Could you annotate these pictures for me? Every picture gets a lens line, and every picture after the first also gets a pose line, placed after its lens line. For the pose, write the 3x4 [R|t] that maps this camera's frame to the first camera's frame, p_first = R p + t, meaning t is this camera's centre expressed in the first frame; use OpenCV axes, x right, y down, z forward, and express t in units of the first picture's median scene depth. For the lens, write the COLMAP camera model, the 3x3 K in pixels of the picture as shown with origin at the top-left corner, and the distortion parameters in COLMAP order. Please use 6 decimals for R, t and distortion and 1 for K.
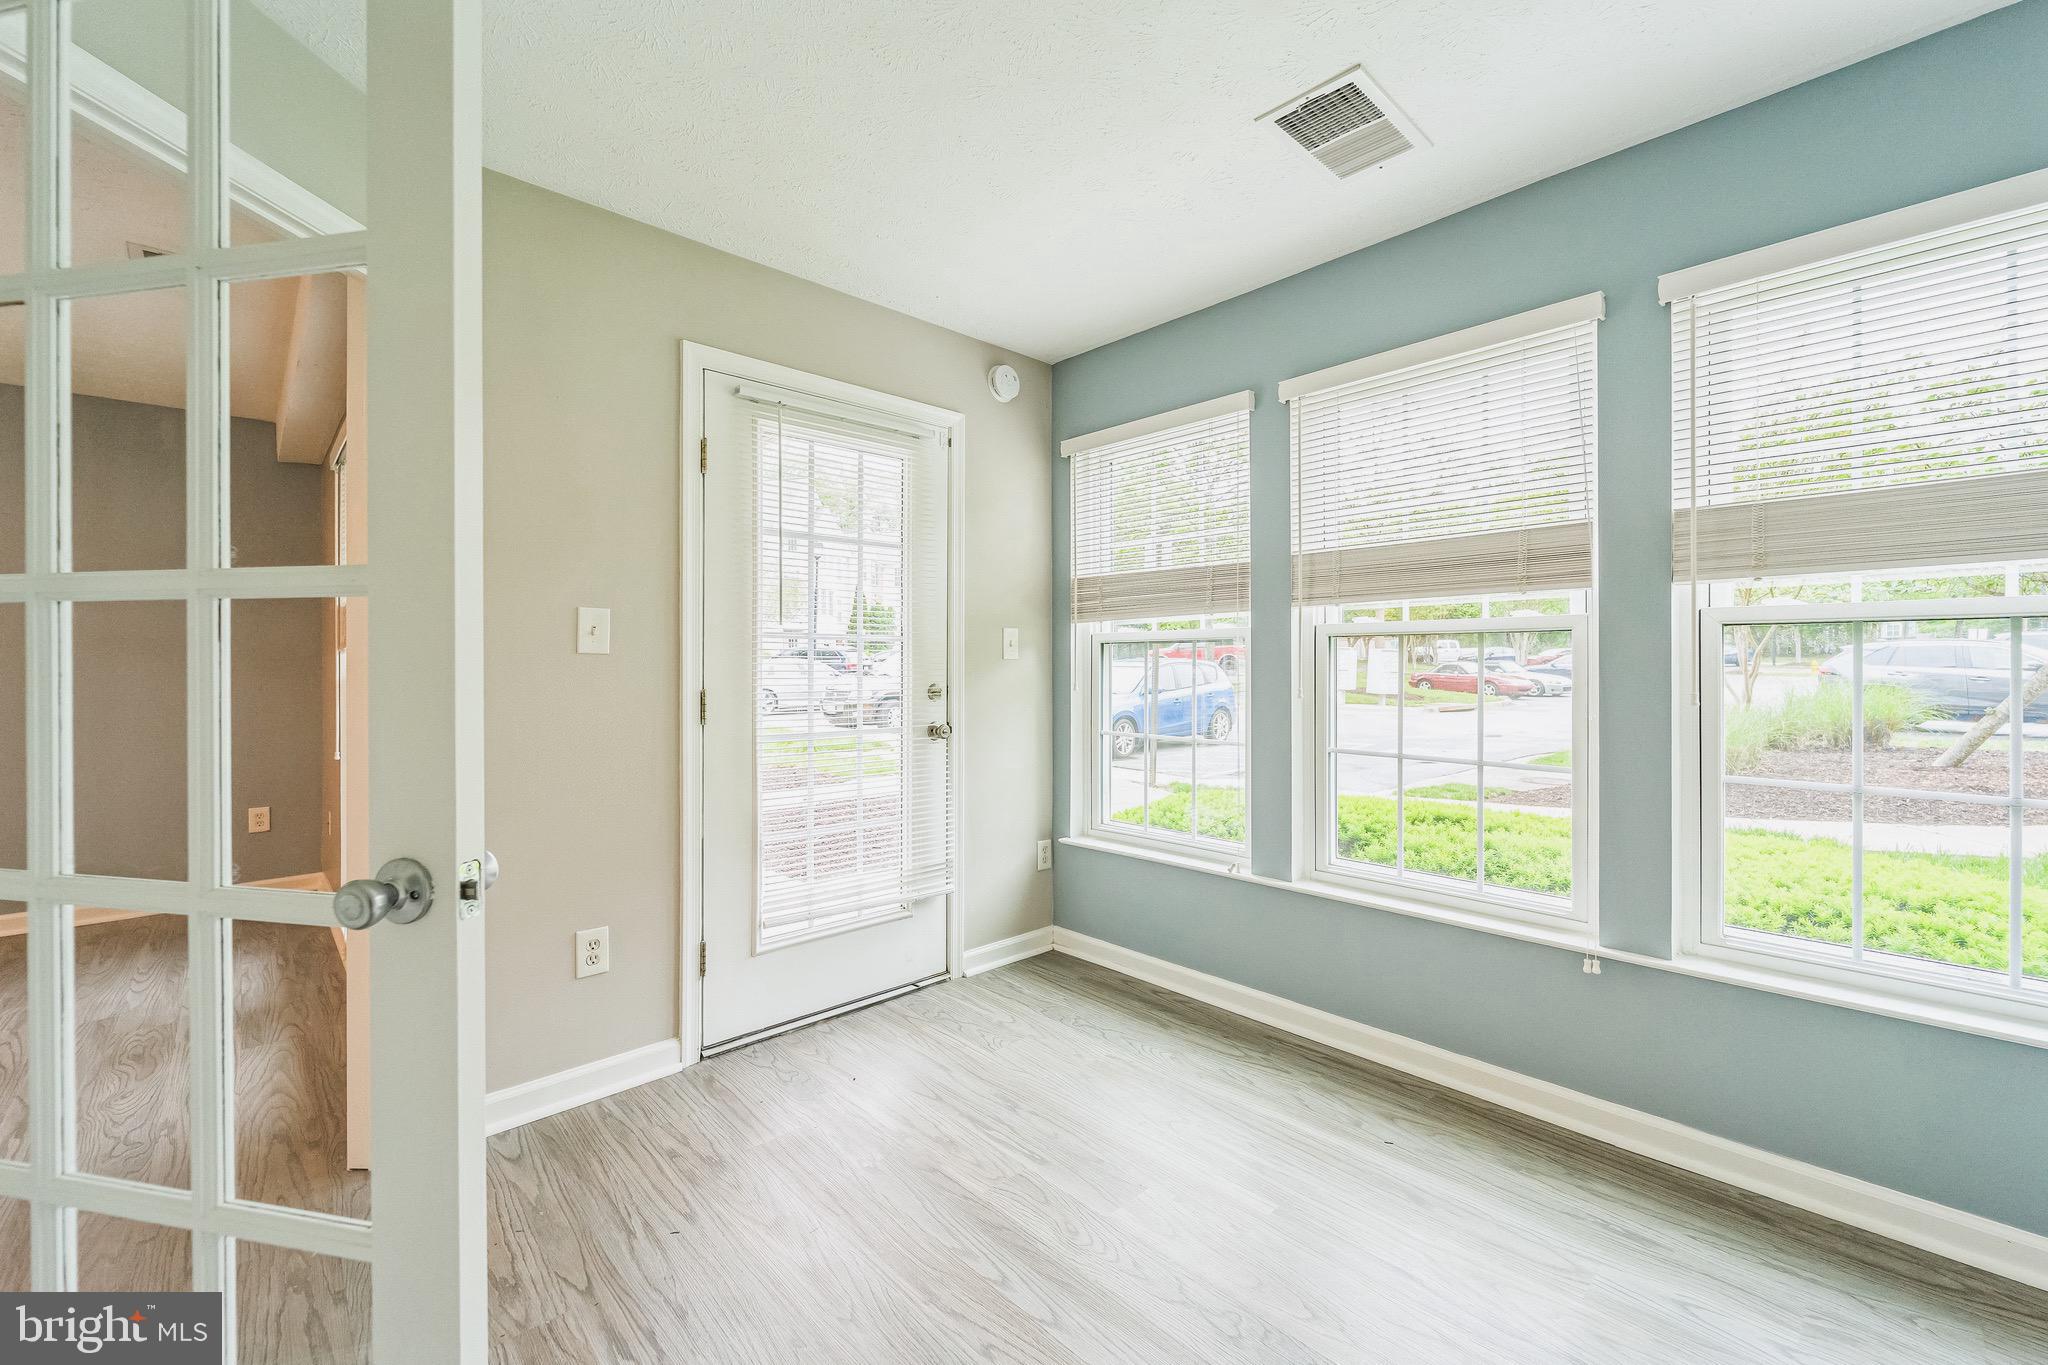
lens RADIAL K [[841.7, 0, 1037.0], [0, 841.7, 677.8], [0, 0, 1]] dist [0.000810, -0.000901]
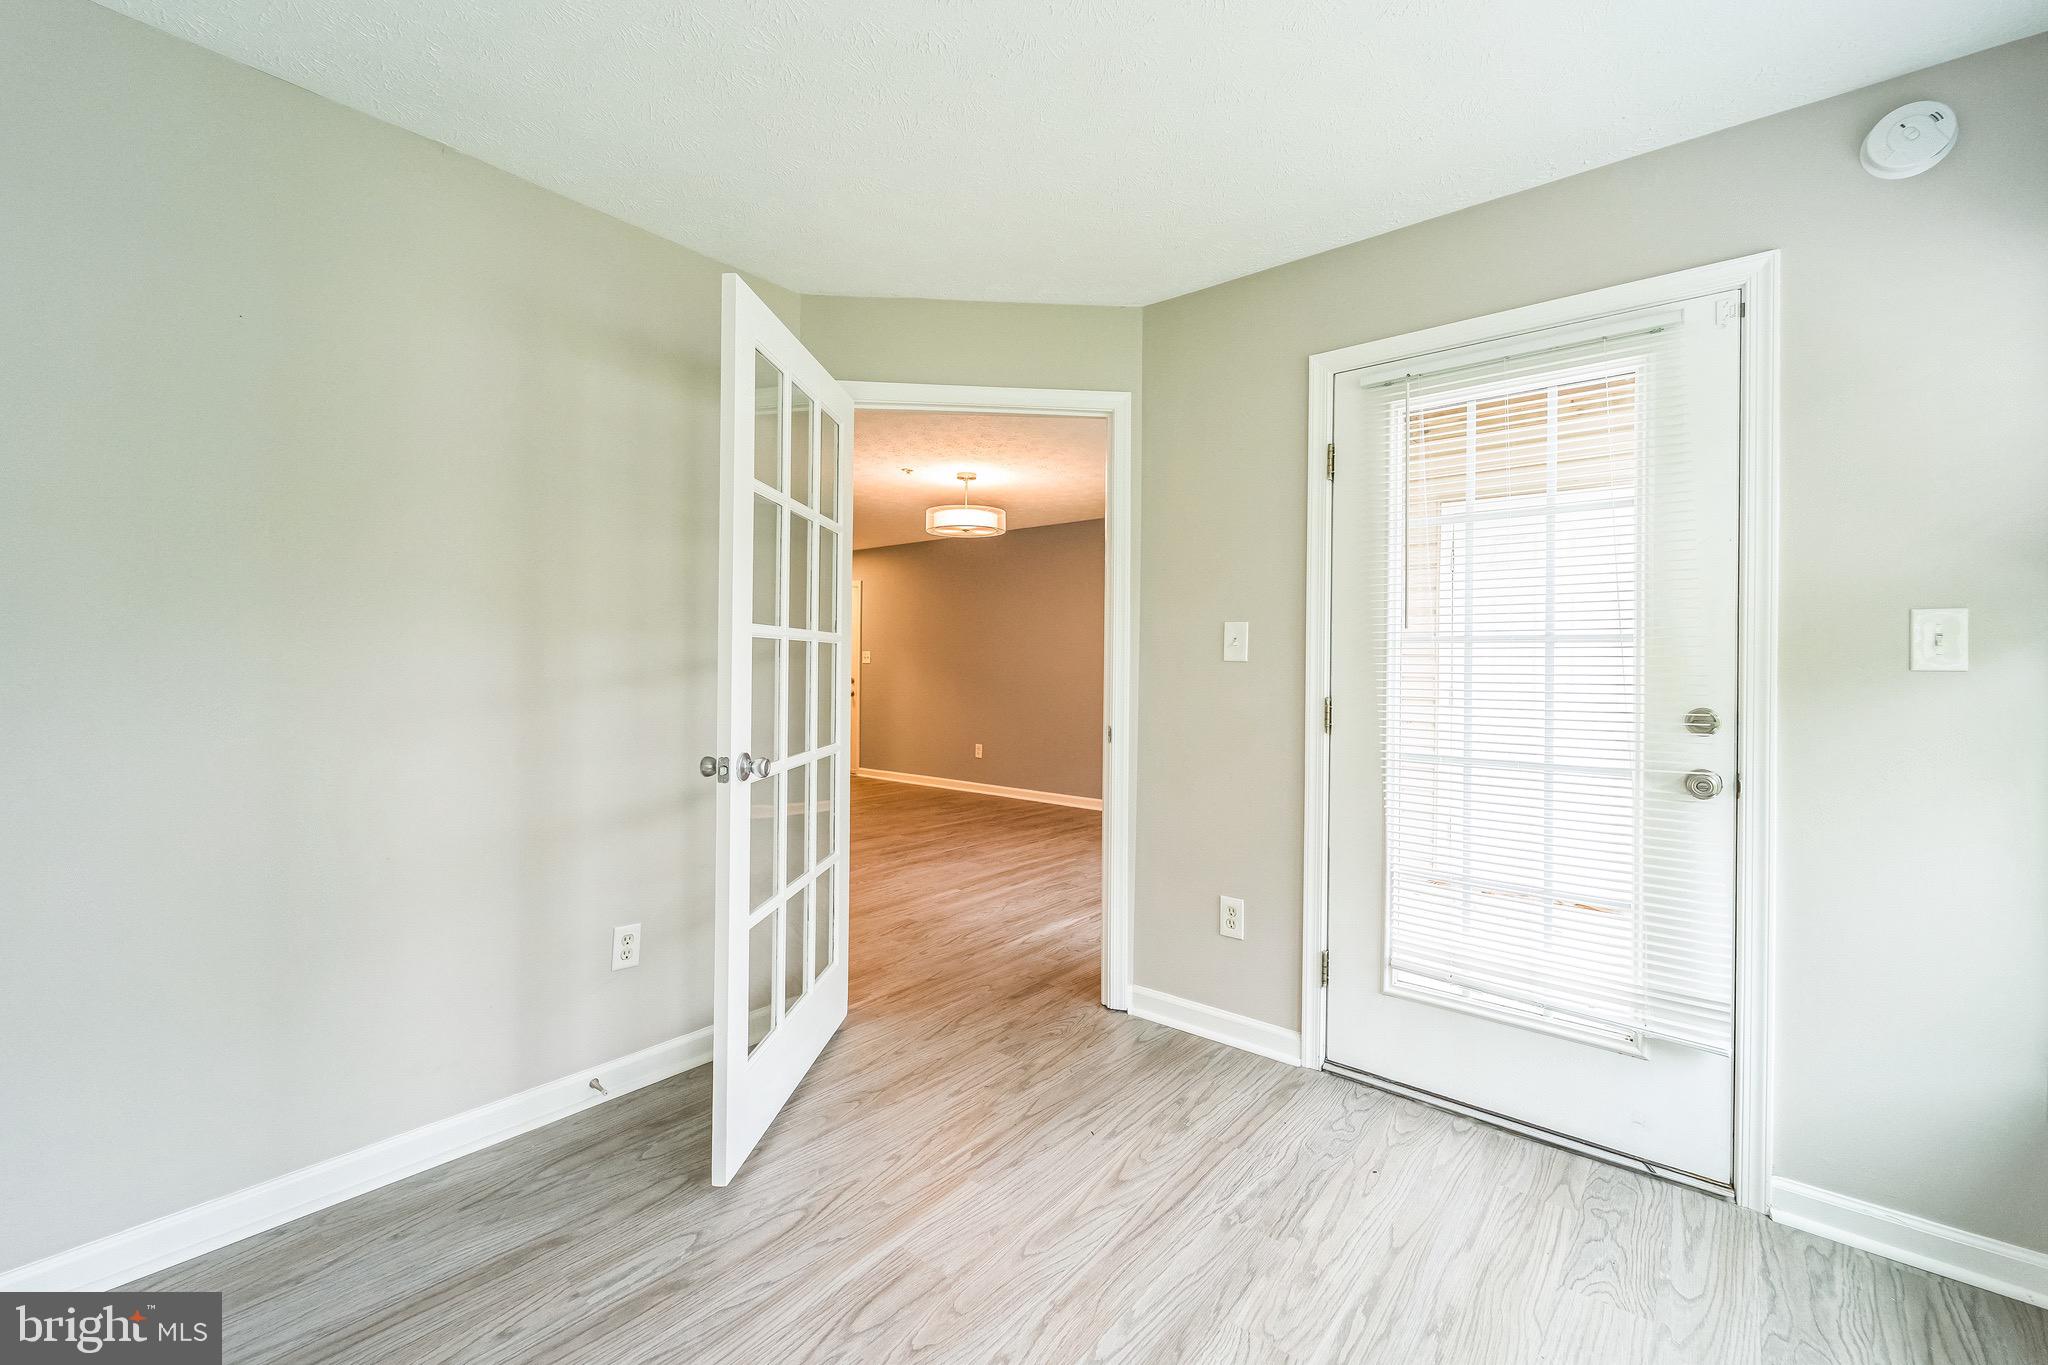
lens RADIAL K [[834.2, 0, 1019.2], [0, 834.2, 670.4], [0, 0, 1]] dist [-0.000571, -0.000524]
pose [[0.109652, 0.008257, -0.993936, 0.526623], [-0.026183, 0.999643, 0.005416, -0.013262], [0.993625, 0.025430, 0.109829, 0.515316]]
